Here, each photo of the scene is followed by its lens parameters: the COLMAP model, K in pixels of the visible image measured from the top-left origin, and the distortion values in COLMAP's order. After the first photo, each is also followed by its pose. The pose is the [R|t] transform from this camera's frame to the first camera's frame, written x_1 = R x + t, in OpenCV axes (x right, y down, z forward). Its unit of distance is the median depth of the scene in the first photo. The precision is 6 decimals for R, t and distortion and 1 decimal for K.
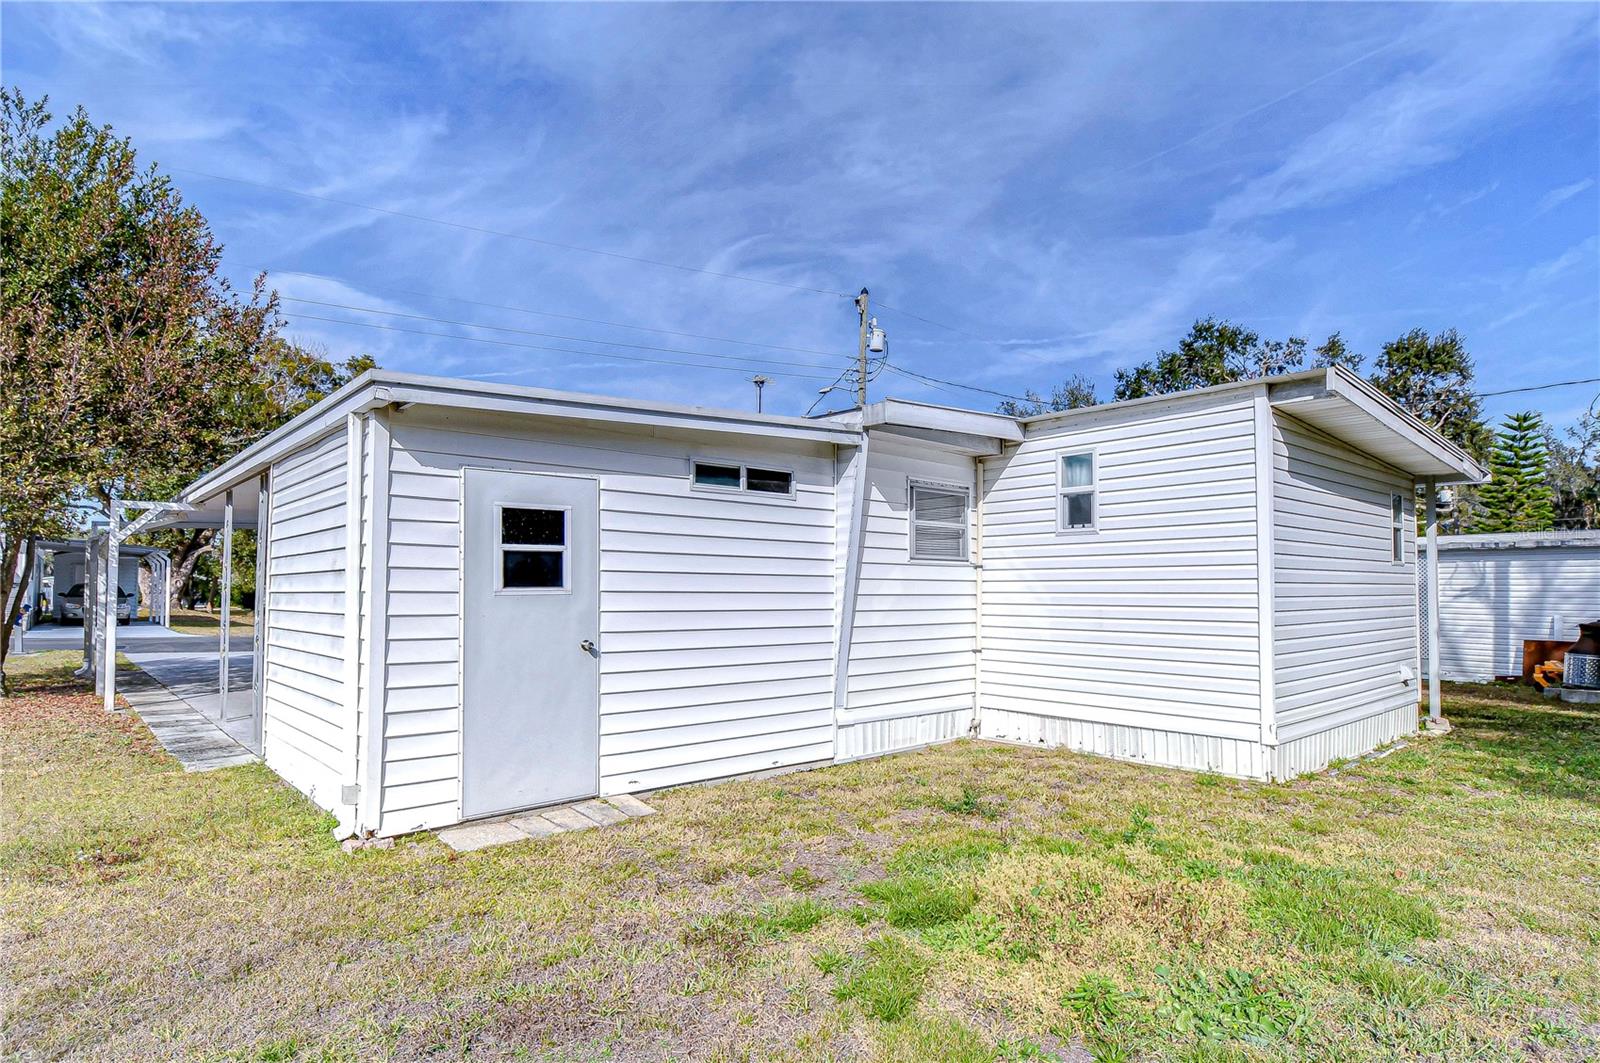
lens RADIAL K [[924.8, 0, 802.9], [0, 924.8, 574.9], [0, 0, 1]] dist [0.005542, -0.011325]
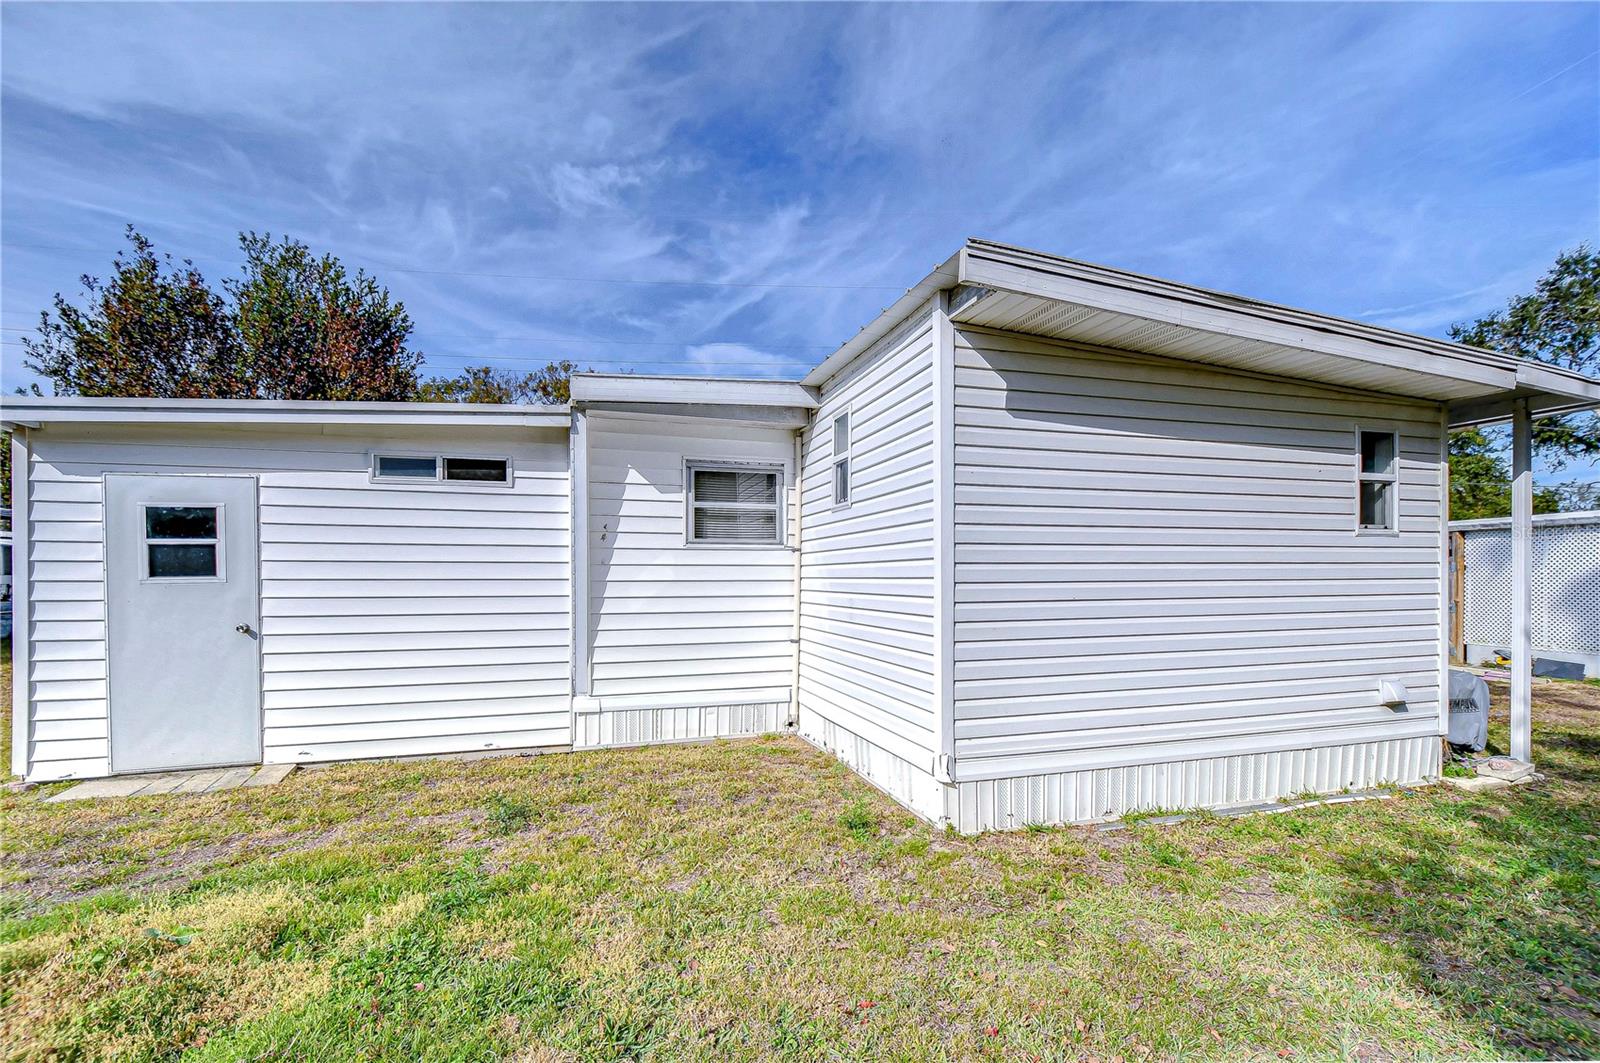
lens RADIAL K [[761.8, 0, 793.7], [0, 761.8, 597.8], [0, 0, 1]] dist [0.009834, -0.007705]
pose [[0.901979, 0.006775, -0.431726, 0.512056], [0.012566, 0.999041, 0.041931, 0.006684], [0.431596, -0.043246, 0.901030, 0.312390]]
